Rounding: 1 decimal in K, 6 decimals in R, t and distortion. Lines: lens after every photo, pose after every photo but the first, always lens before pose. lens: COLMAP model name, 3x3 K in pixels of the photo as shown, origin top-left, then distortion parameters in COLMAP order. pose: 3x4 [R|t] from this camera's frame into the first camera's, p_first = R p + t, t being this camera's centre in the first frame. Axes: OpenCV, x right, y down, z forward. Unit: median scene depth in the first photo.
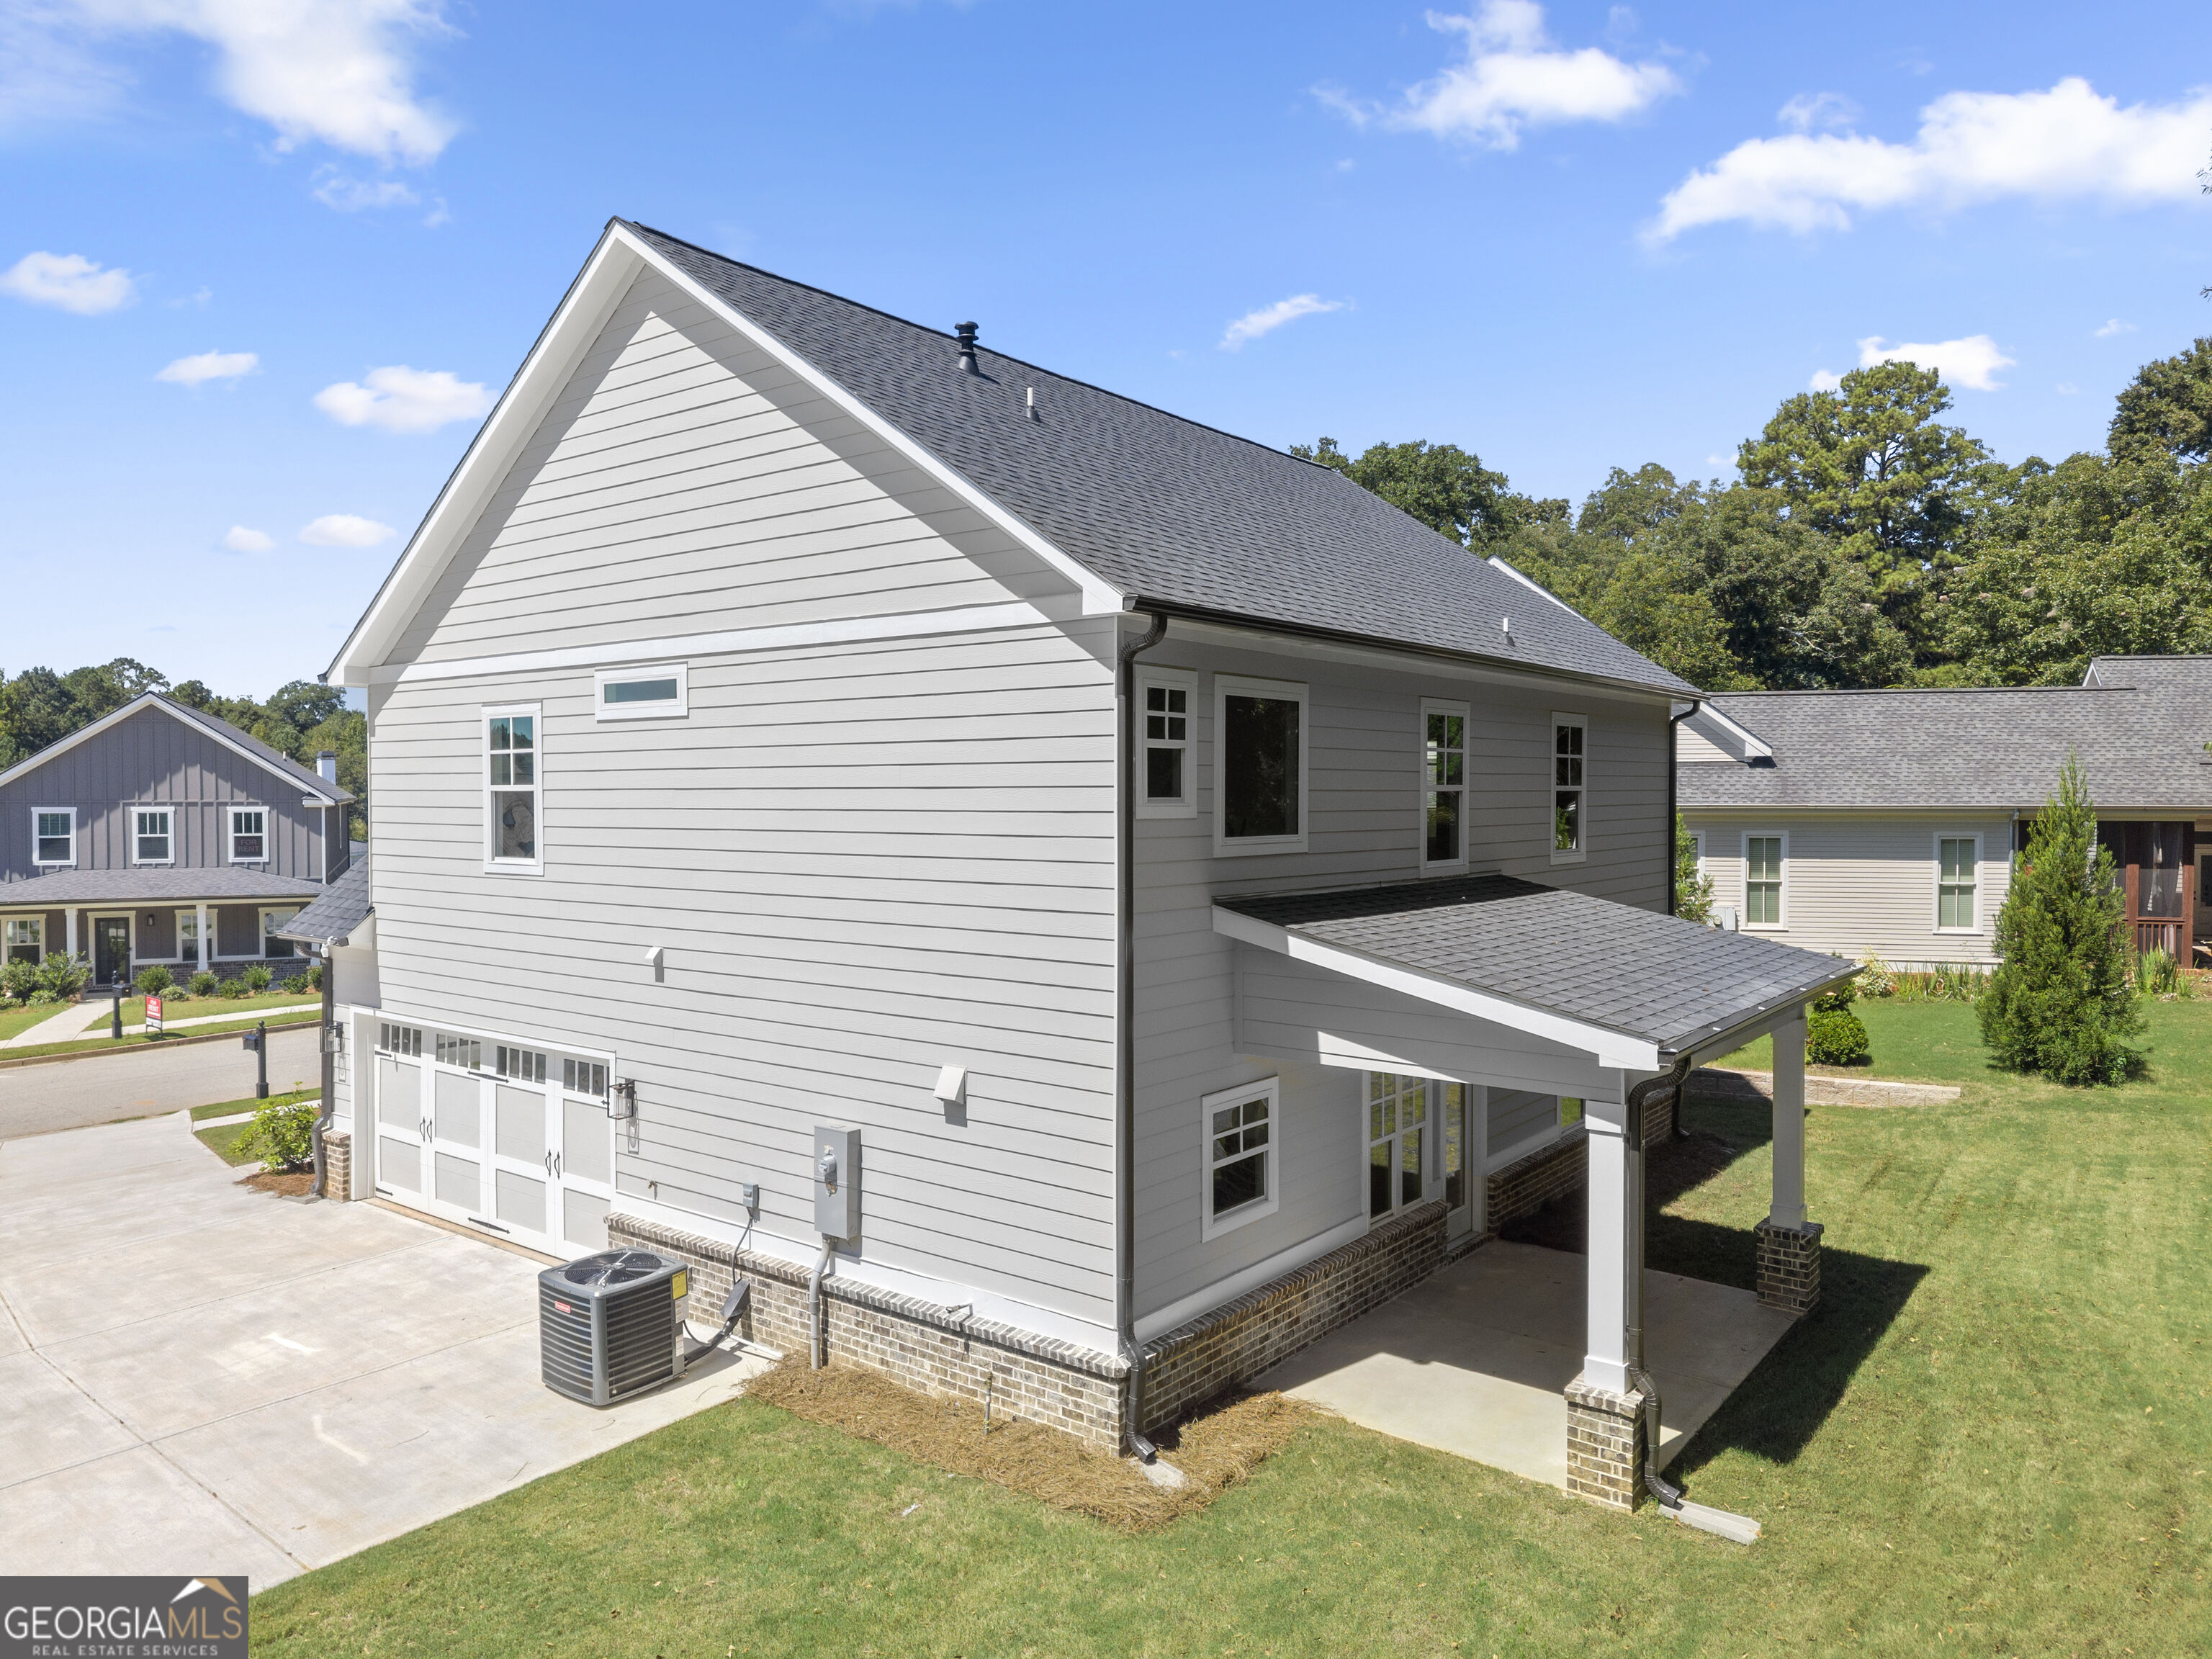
lens RADIAL K [[1491.4, 0, 1117.6], [0, 1491.4, 815.2], [0, 0, 1]] dist [0.022103, -0.018877]
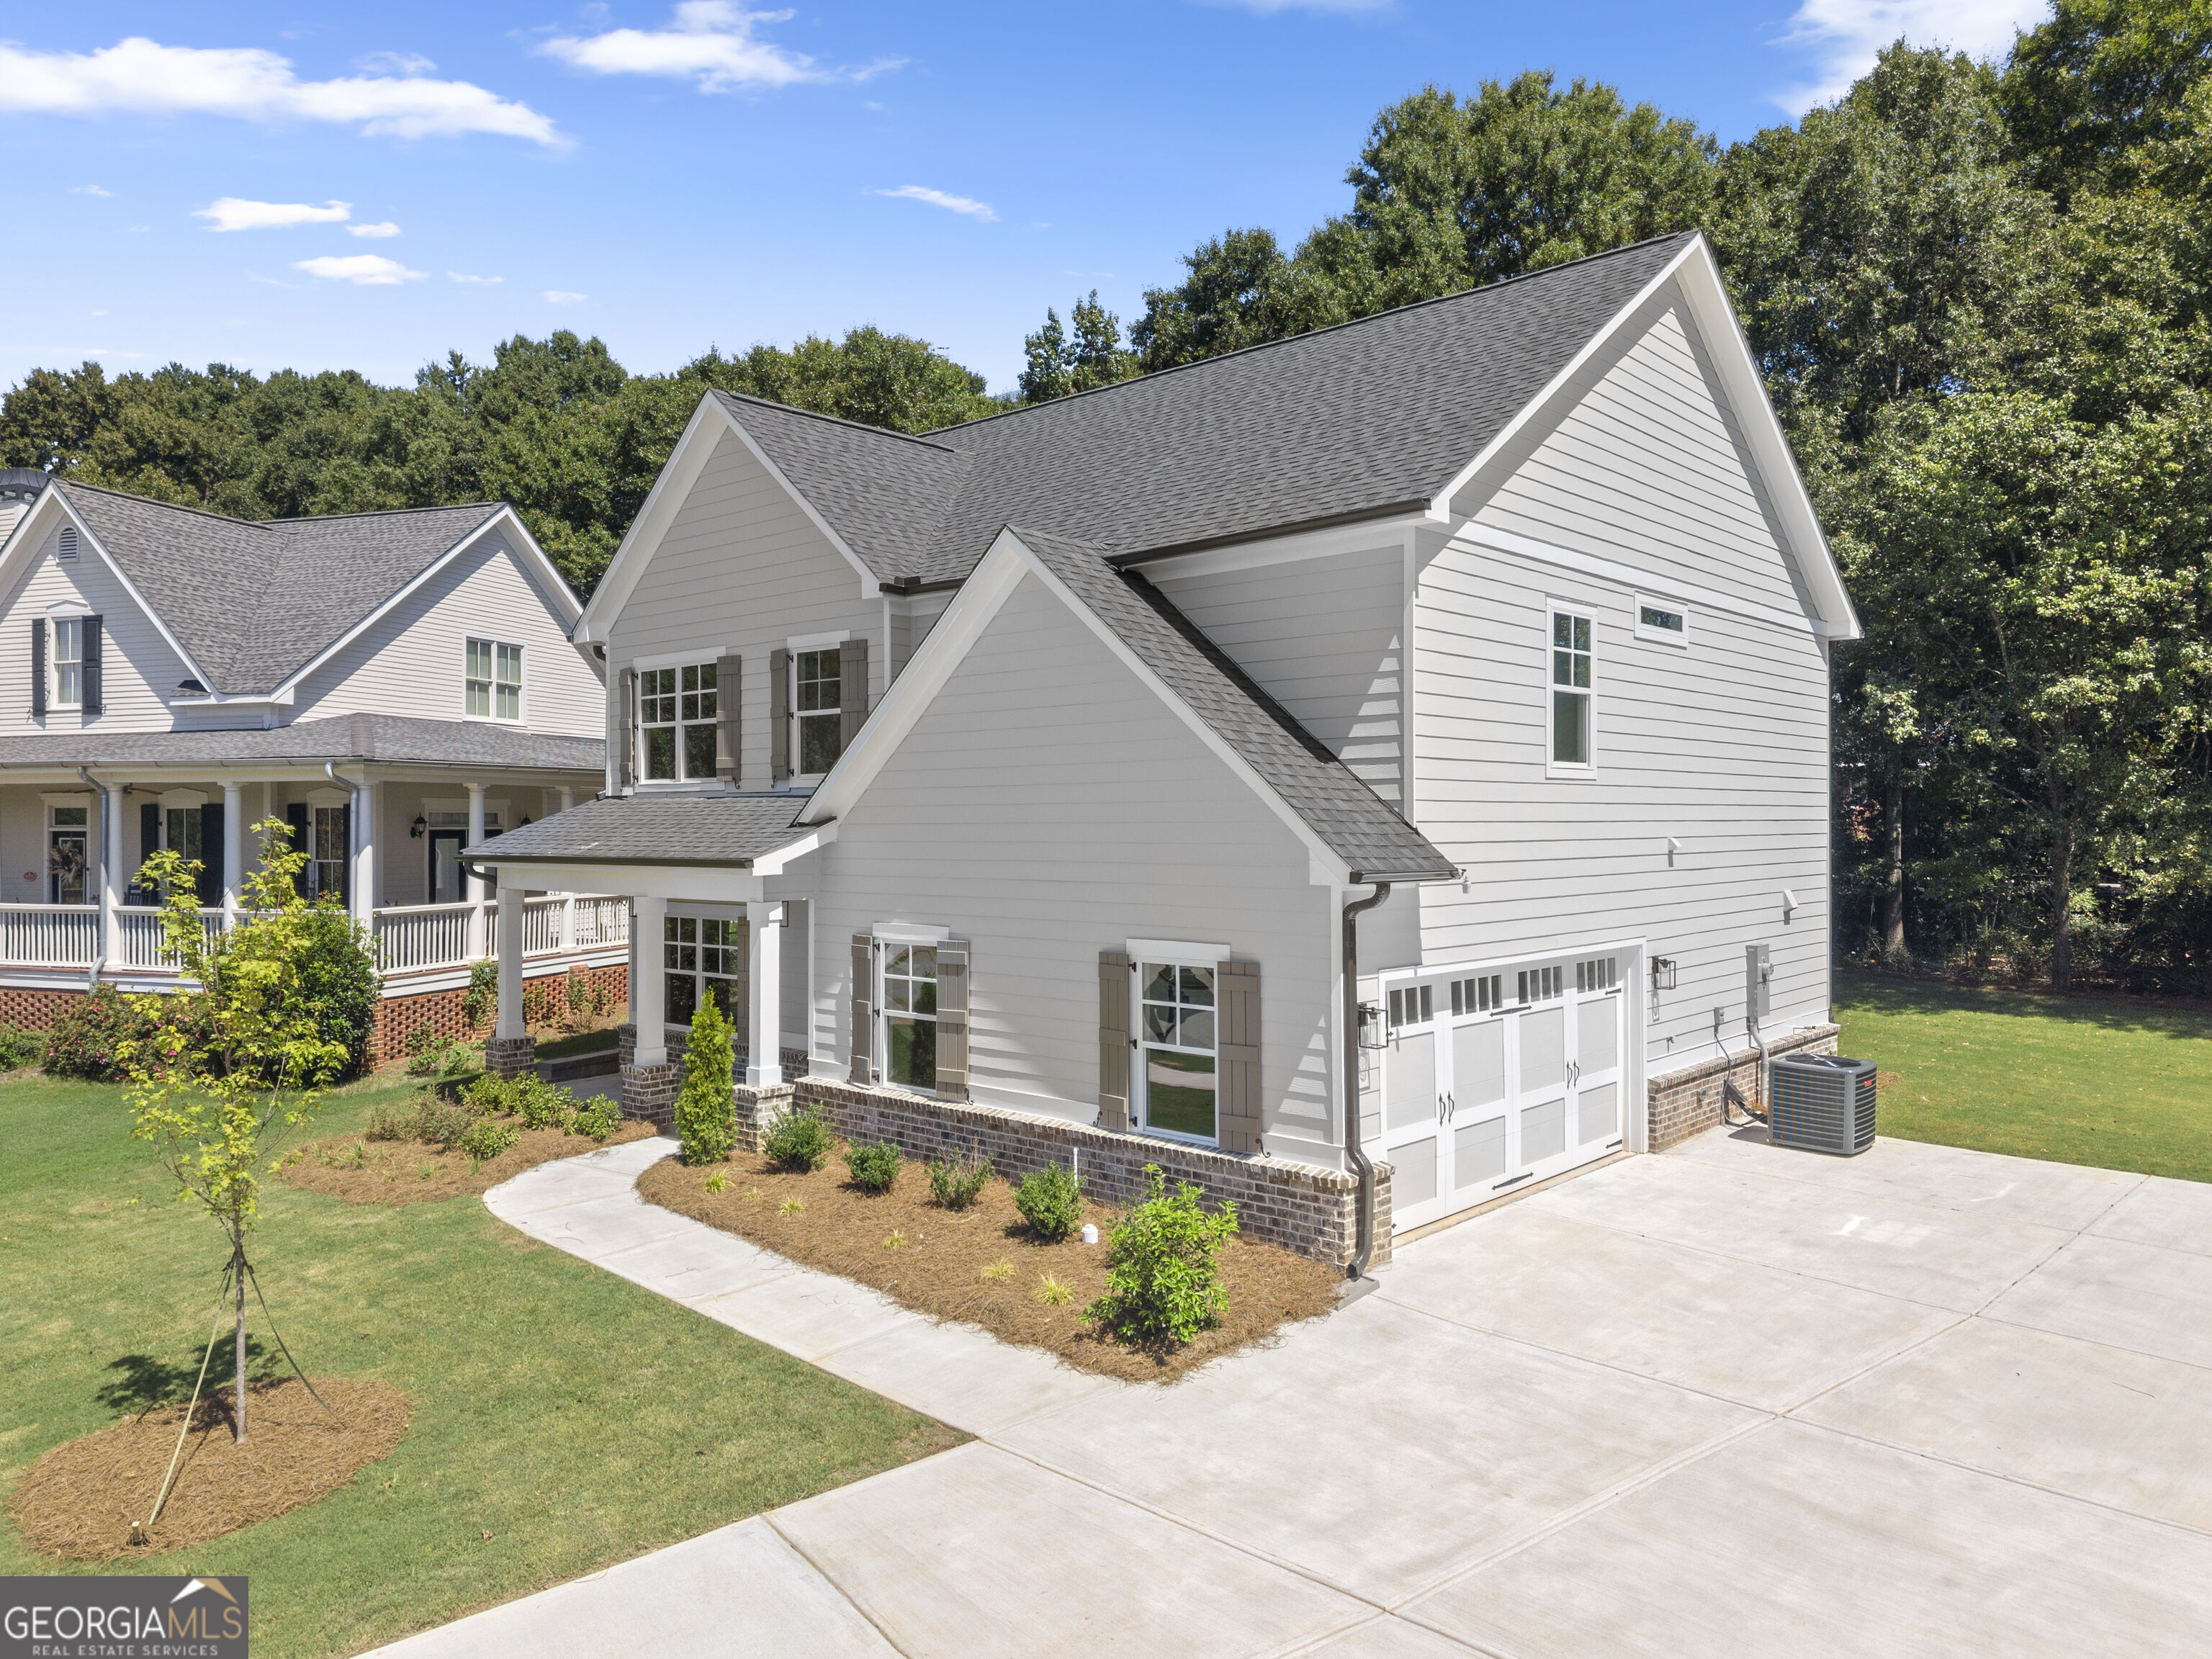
lens RADIAL K [[1491.4, 0, 1121.2], [0, 1491.4, 794.0], [0, 0, 1]] dist [0.022103, -0.018877]
pose [[0.082435, 0.018904, 0.996417, -1.385883], [0.019576, 0.999596, -0.020583, 0.063531], [-0.996404, 0.021203, 0.082032, 1.211595]]
